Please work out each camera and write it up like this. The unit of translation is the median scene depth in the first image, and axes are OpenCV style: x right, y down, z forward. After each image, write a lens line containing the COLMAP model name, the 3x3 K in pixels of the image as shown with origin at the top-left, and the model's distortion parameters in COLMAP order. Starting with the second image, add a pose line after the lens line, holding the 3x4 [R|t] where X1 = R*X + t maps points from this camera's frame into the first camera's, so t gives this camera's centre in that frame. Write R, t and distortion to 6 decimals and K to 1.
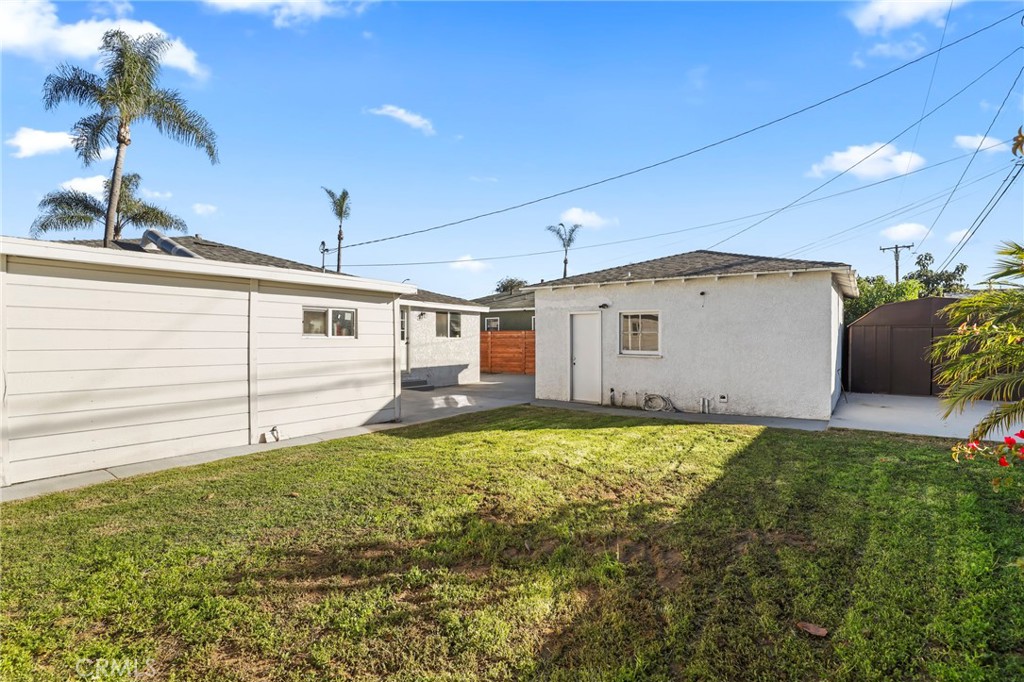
lens RADIAL K [[472.9, 0, 519.3], [0, 472.9, 341.4], [0, 0, 1]] dist [-0.028502, 0.000073]
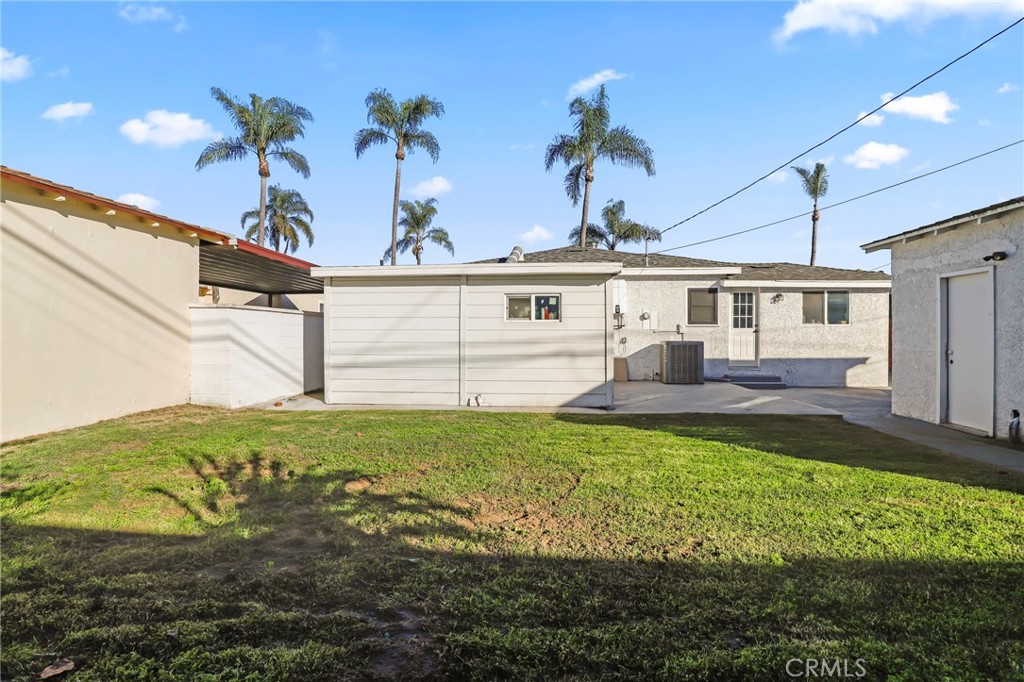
lens RADIAL K [[472.9, 0, 519.3], [0, 472.9, 341.4], [0, 0, 1]] dist [-0.028502, 0.000073]
pose [[0.531131, 0.009641, -0.847235, 0.311062], [-0.001257, 0.999943, 0.010591, 0.016488], [0.847289, -0.004560, 0.531113, 0.236526]]
